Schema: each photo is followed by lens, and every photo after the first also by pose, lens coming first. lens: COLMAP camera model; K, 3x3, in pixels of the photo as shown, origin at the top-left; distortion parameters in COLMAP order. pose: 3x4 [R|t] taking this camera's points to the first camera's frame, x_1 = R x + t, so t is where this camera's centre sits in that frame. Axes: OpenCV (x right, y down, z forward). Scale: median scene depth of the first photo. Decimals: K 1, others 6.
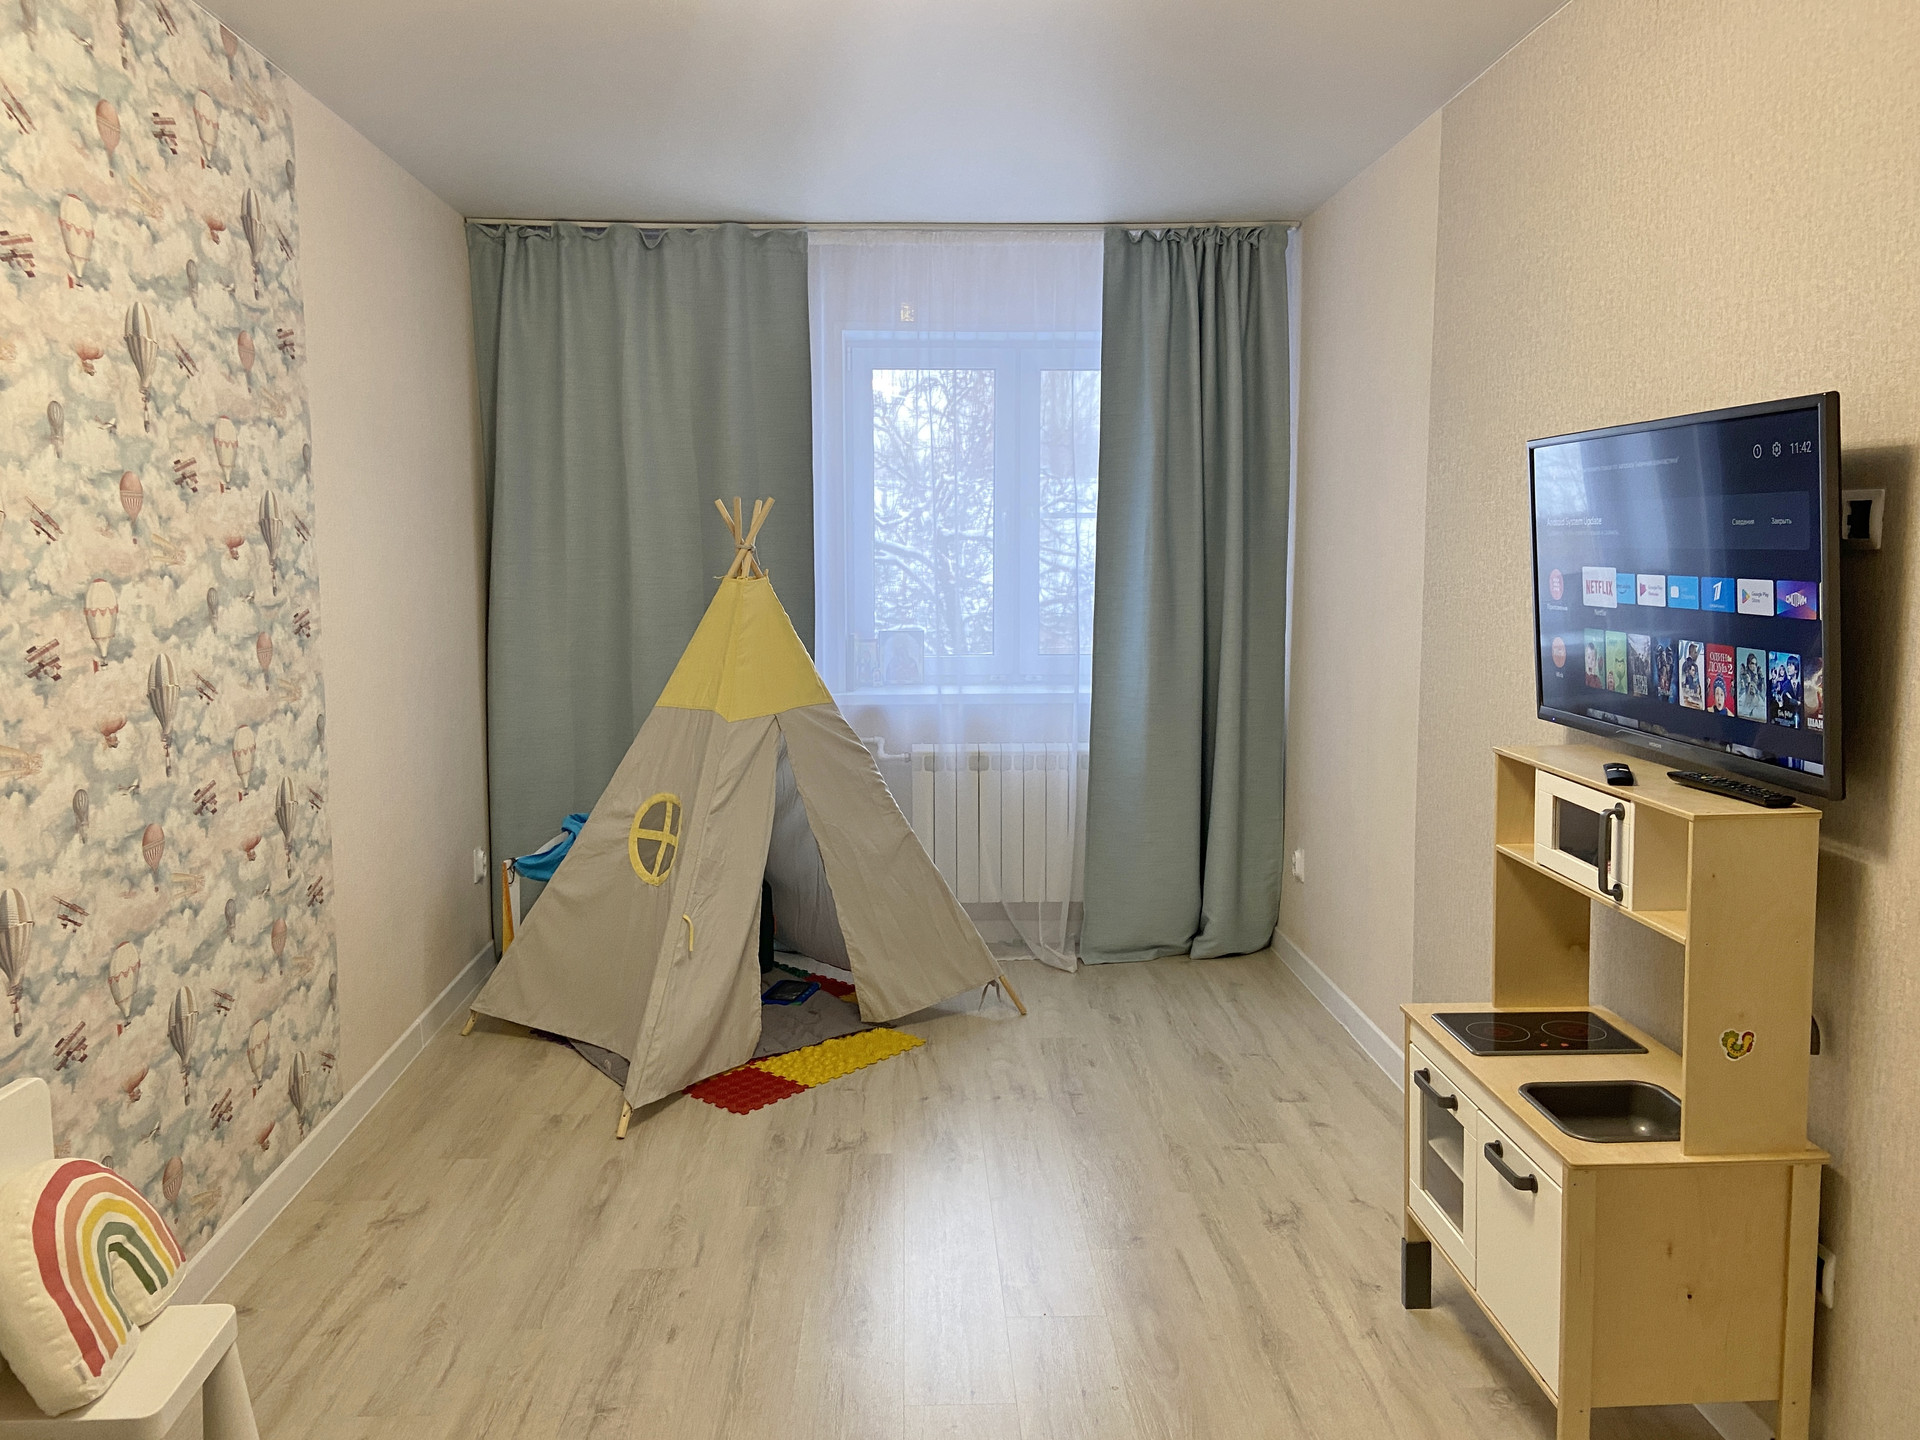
lens RADIAL K [[1442.8, 0, 938.7], [0, 1442.8, 697.4], [0, 0, 1]] dist [0.132623, -0.170961]
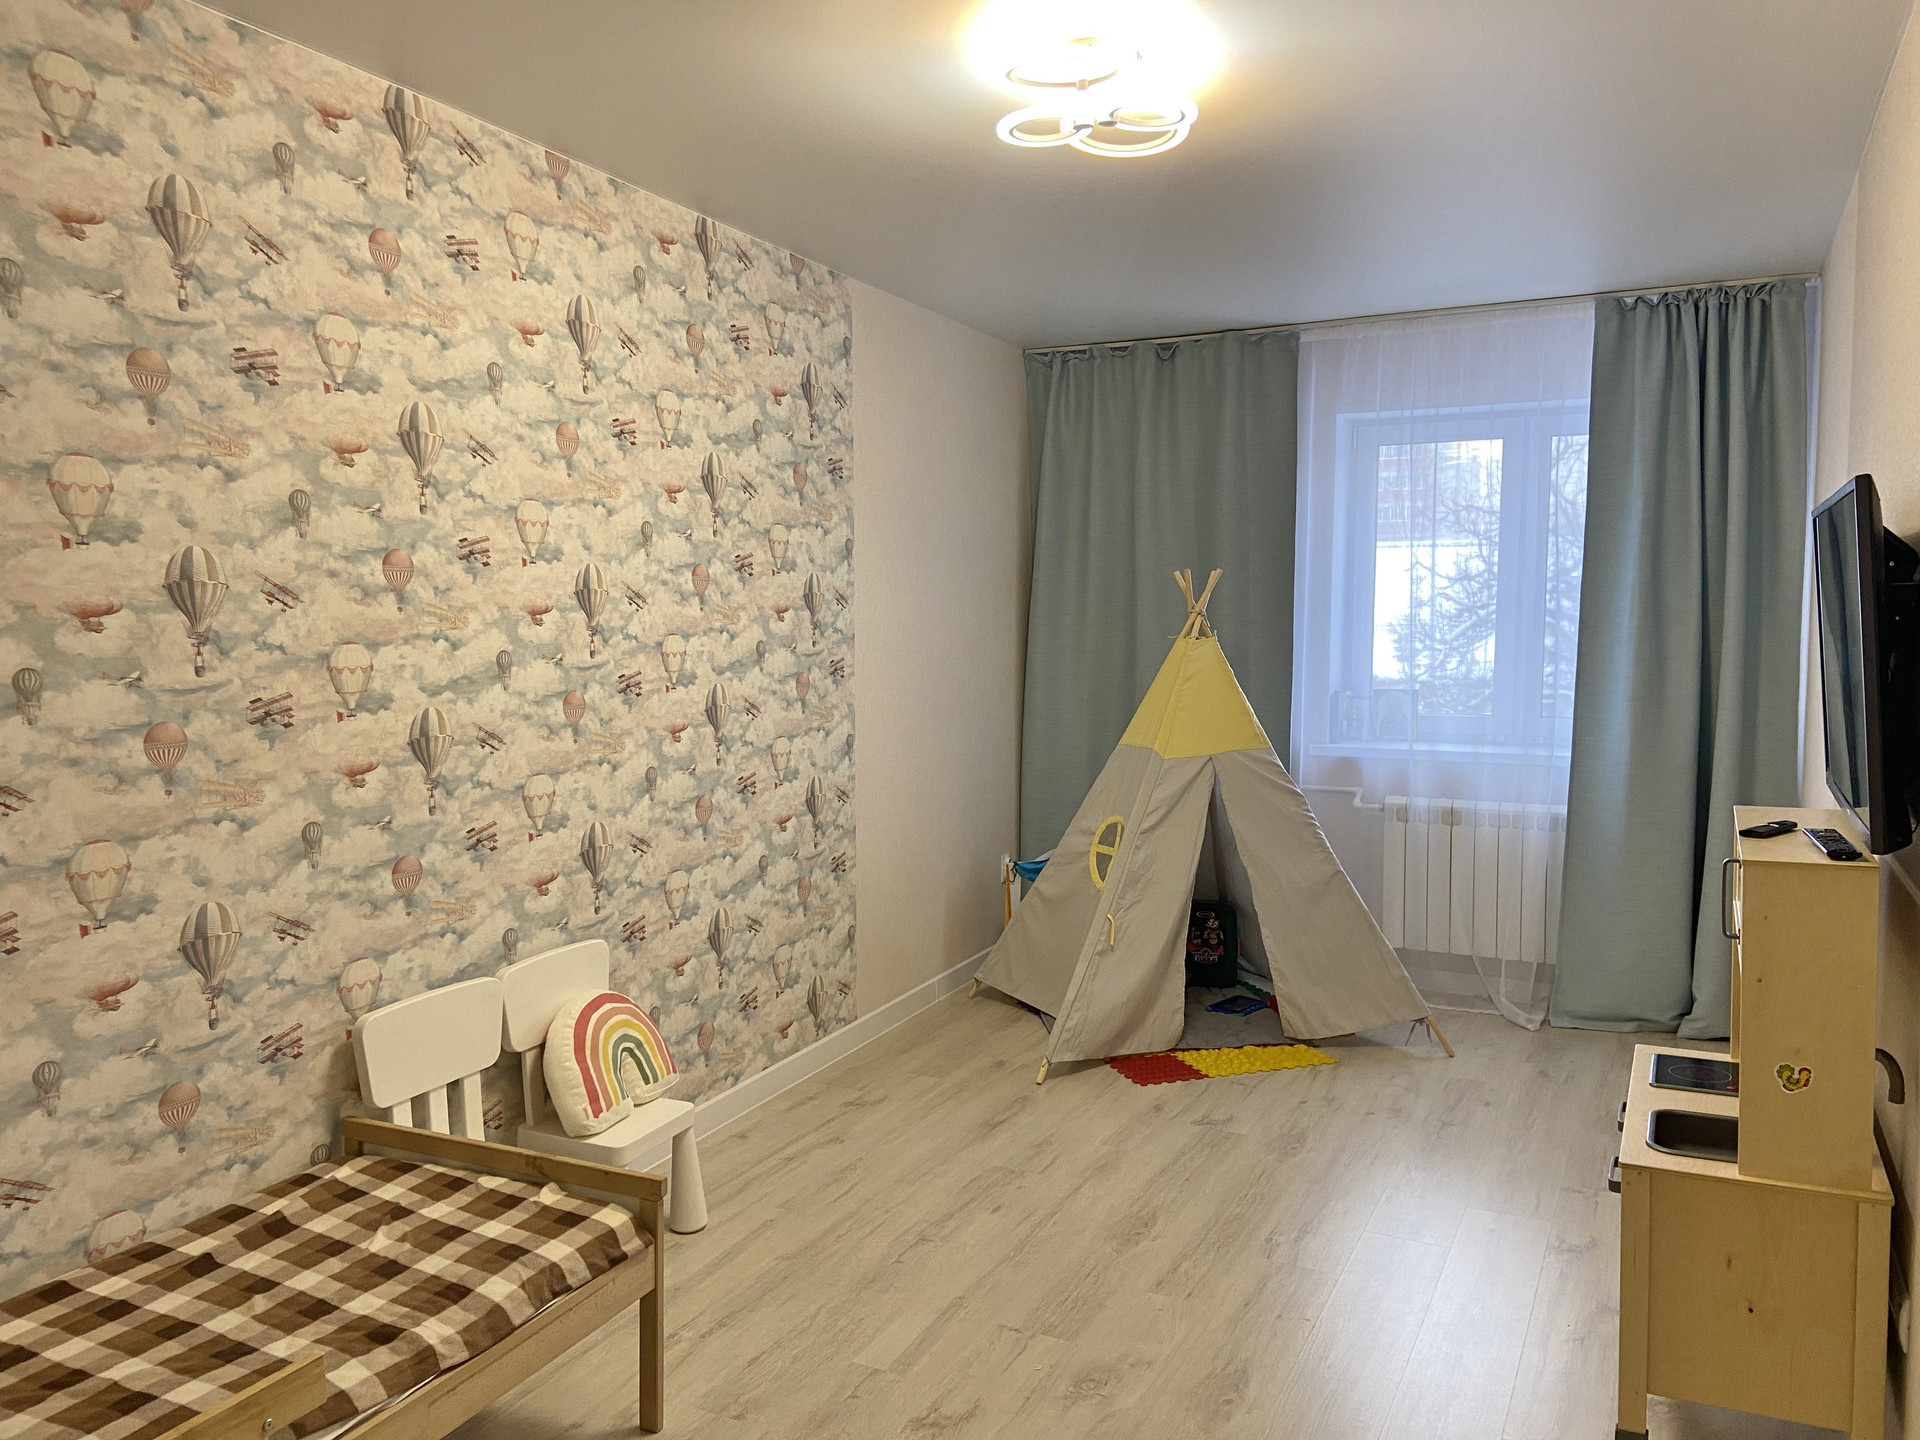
lens RADIAL K [[1452.0, 0, 945.2], [0, 1452.0, 713.6], [0, 0, 1]] dist [0.133732, -0.172500]
pose [[0.878334, 0.036433, -0.476657, 0.357406], [-0.051629, 0.998489, -0.018818, 0.015826], [0.475252, 0.041138, 0.878888, -0.180006]]
